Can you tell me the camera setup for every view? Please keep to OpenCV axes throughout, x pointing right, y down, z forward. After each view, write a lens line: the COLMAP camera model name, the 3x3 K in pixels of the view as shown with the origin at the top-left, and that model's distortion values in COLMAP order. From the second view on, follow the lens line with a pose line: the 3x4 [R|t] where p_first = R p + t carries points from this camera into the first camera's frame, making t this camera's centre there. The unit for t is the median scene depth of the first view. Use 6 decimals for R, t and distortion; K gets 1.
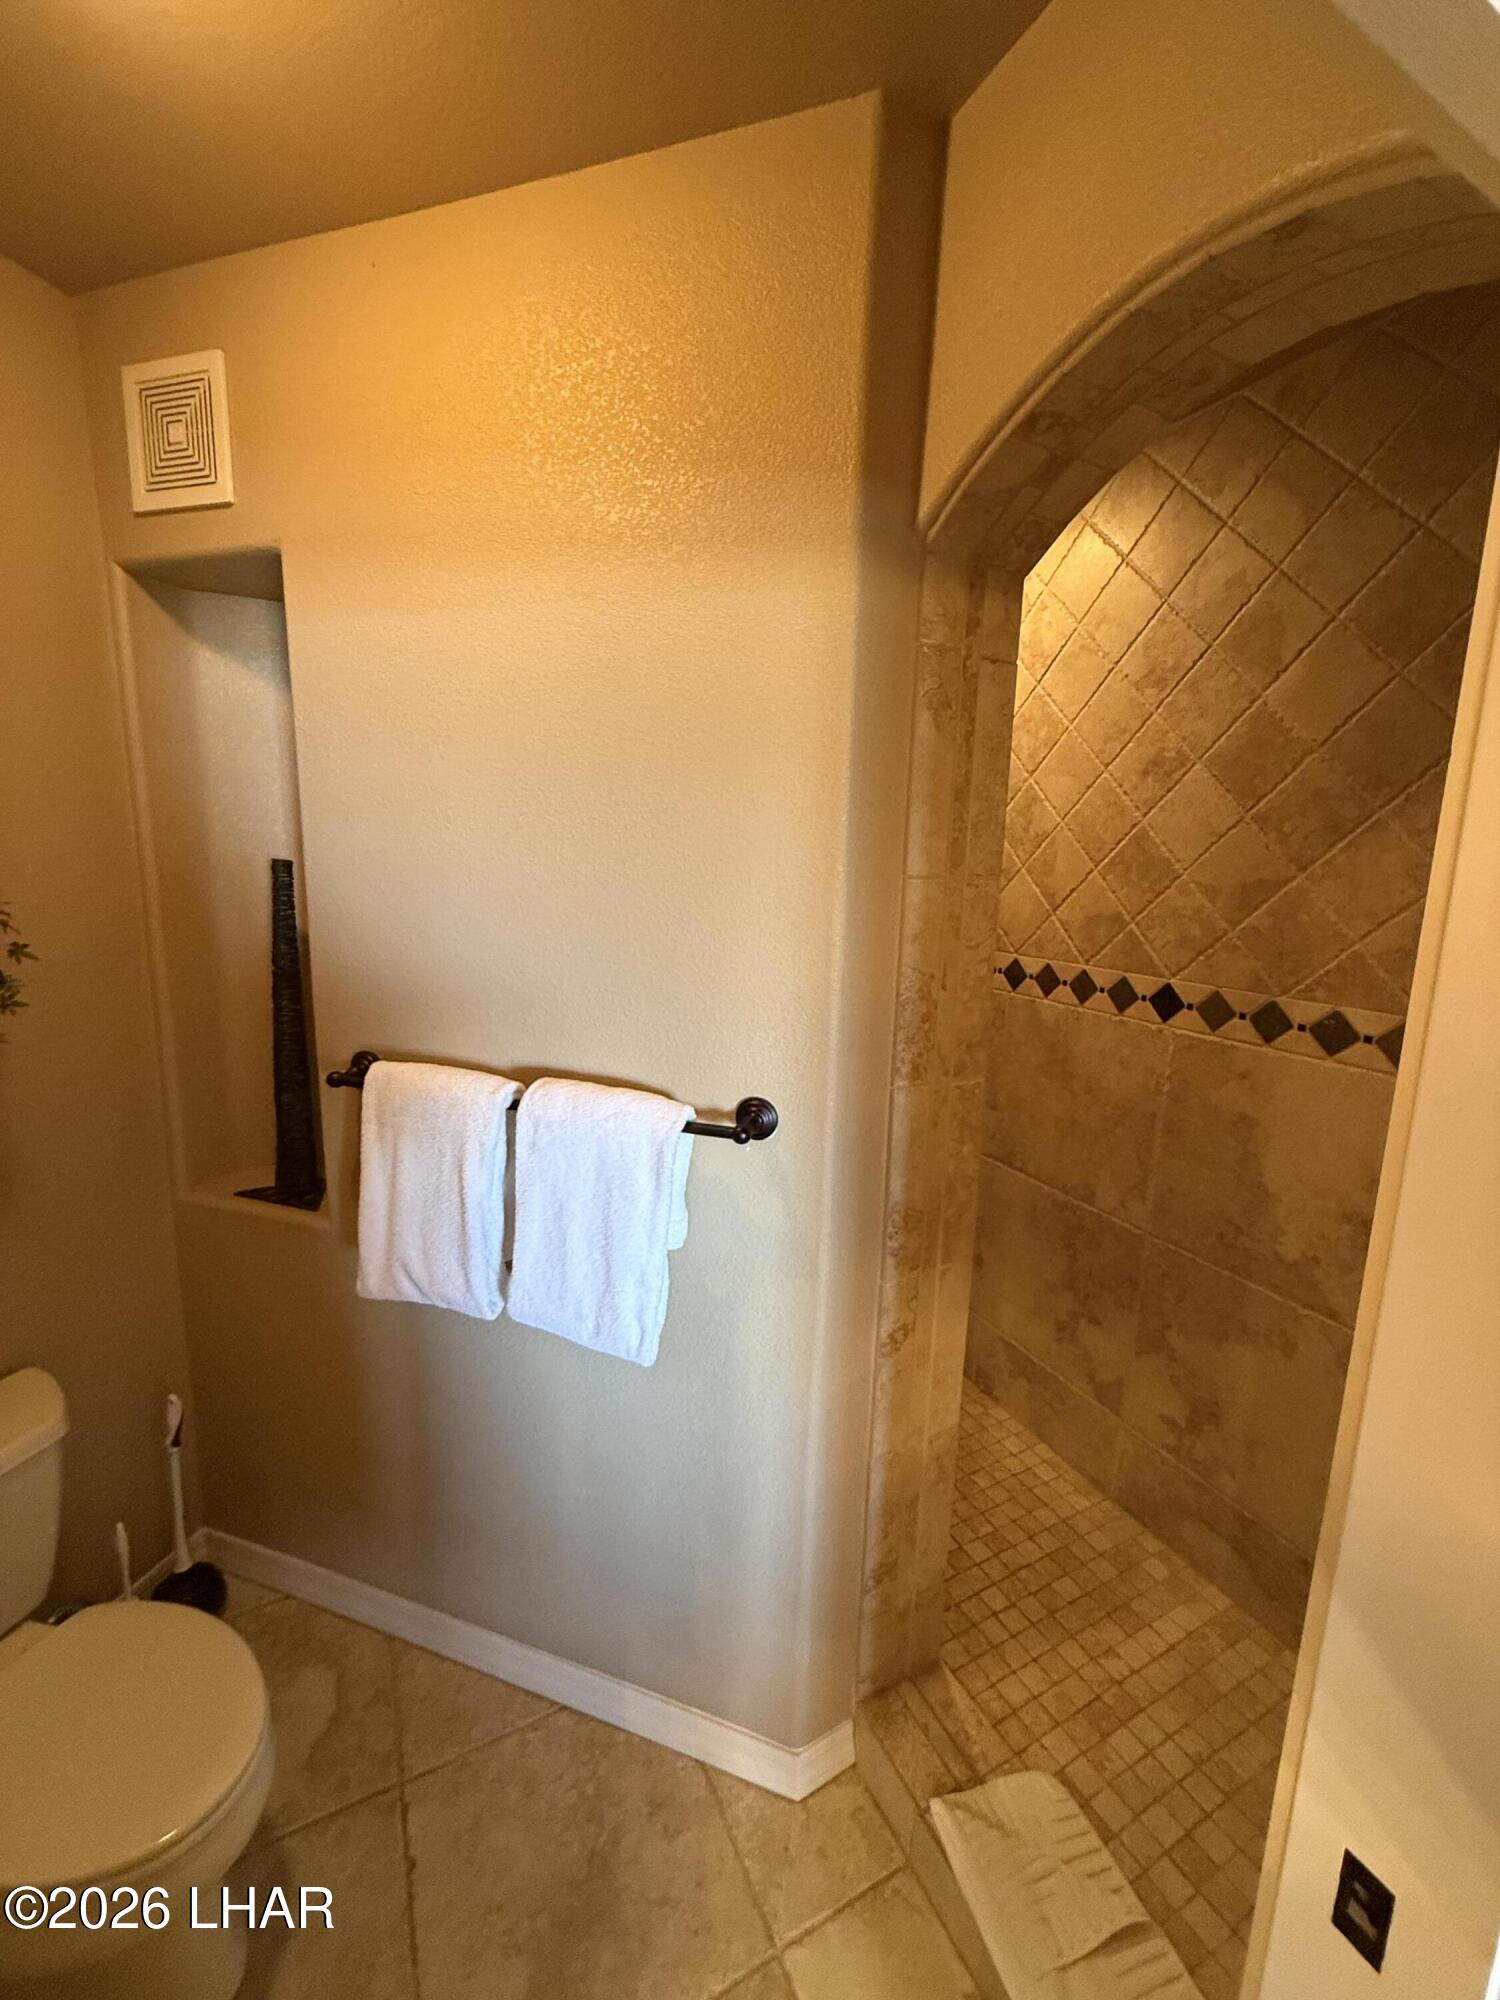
lens RADIAL K [[801.1, 0, 749.2], [0, 801.1, 997.4], [0, 0, 1]] dist [-0.001068, 0.000804]
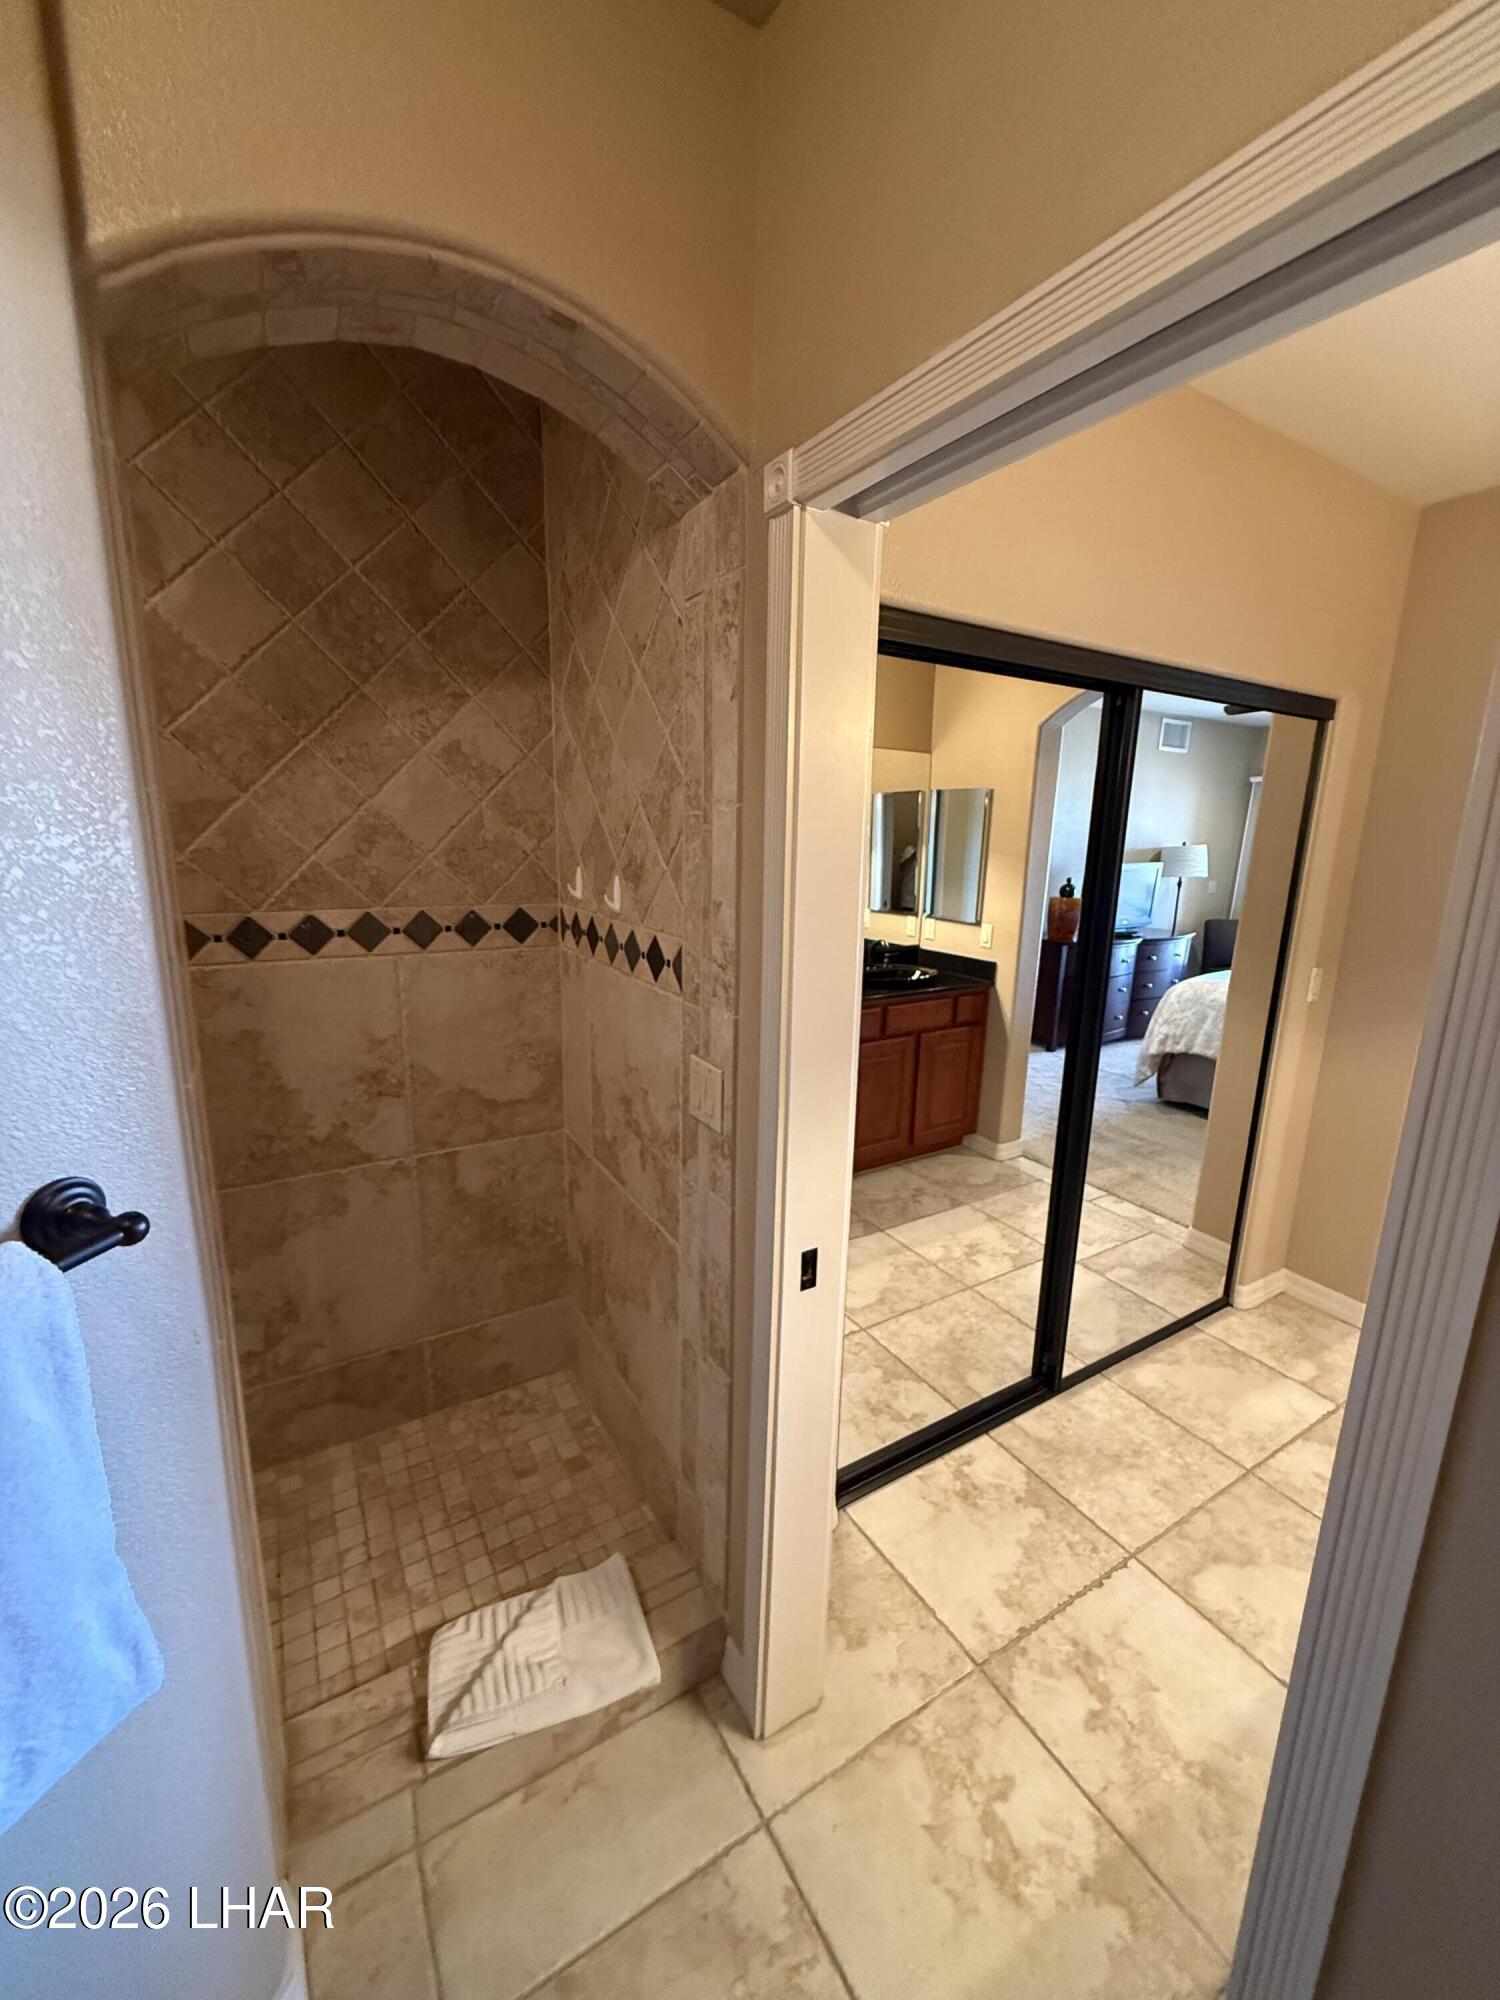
lens RADIAL K [[801.1, 0, 749.2], [0, 801.1, 997.4], [0, 0, 1]] dist [-0.001068, 0.000804]
pose [[-0.063250, -0.236534, 0.969562, -0.467070], [0.149349, 0.958324, 0.243535, -0.057124], [-0.986760, 0.160207, -0.025288, 0.430524]]
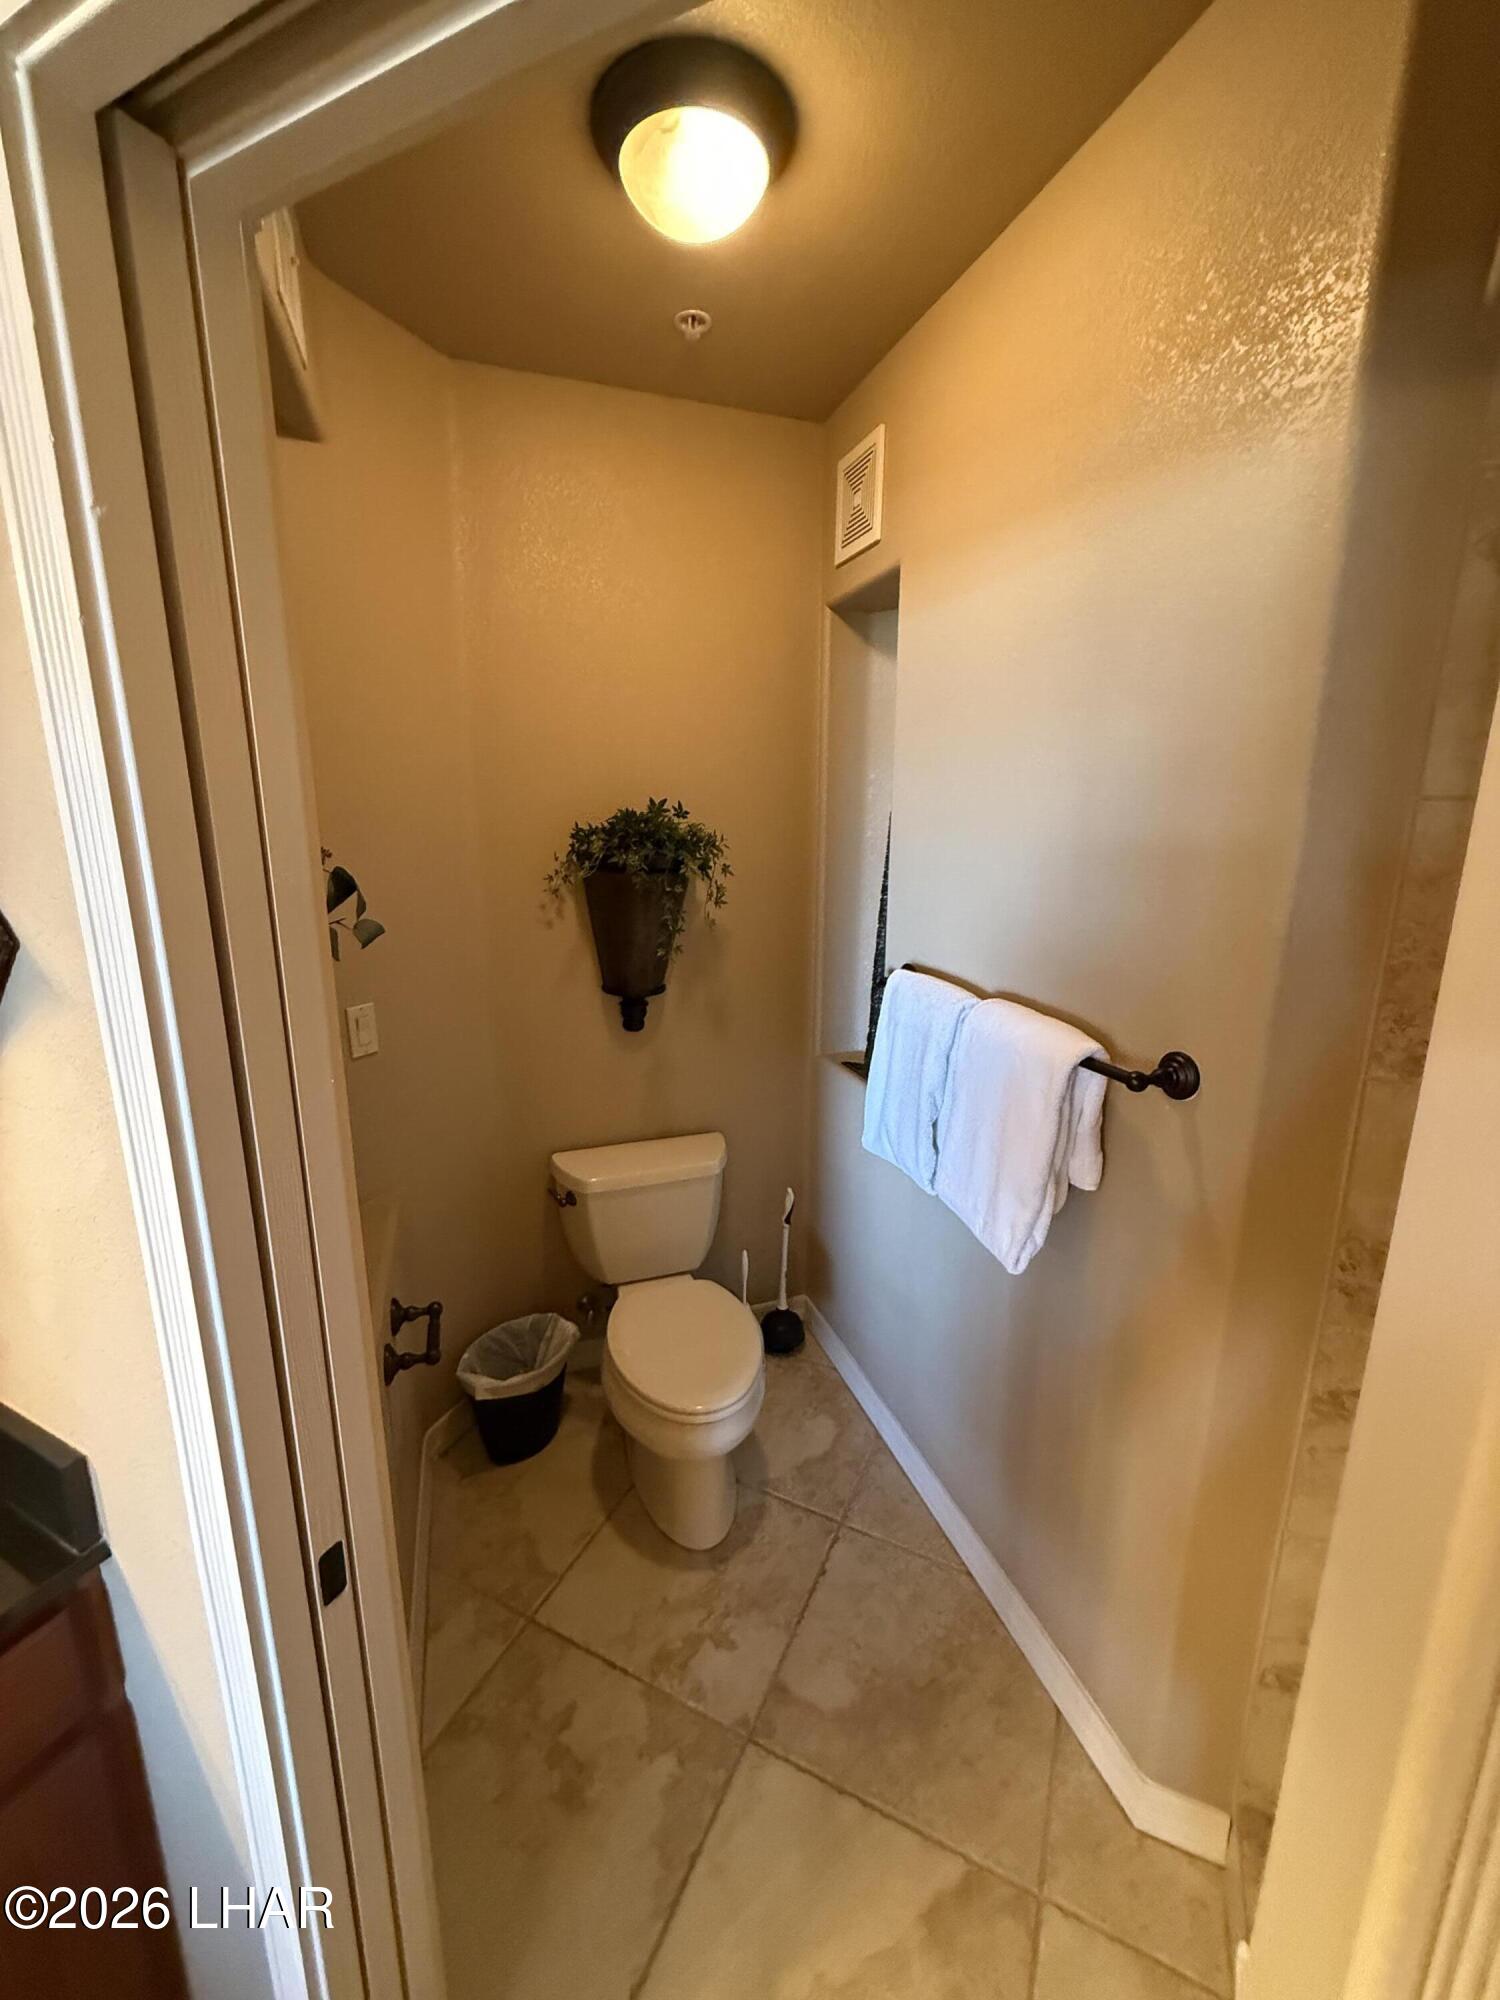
lens RADIAL K [[801.1, 0, 749.2], [0, 801.1, 997.4], [0, 0, 1]] dist [-0.001068, 0.000804]
pose [[0.600772, 0.149513, -0.785315, 0.370928], [-0.126732, 0.987745, 0.091102, 0.037933], [0.789311, 0.044793, 0.612357, 0.047888]]
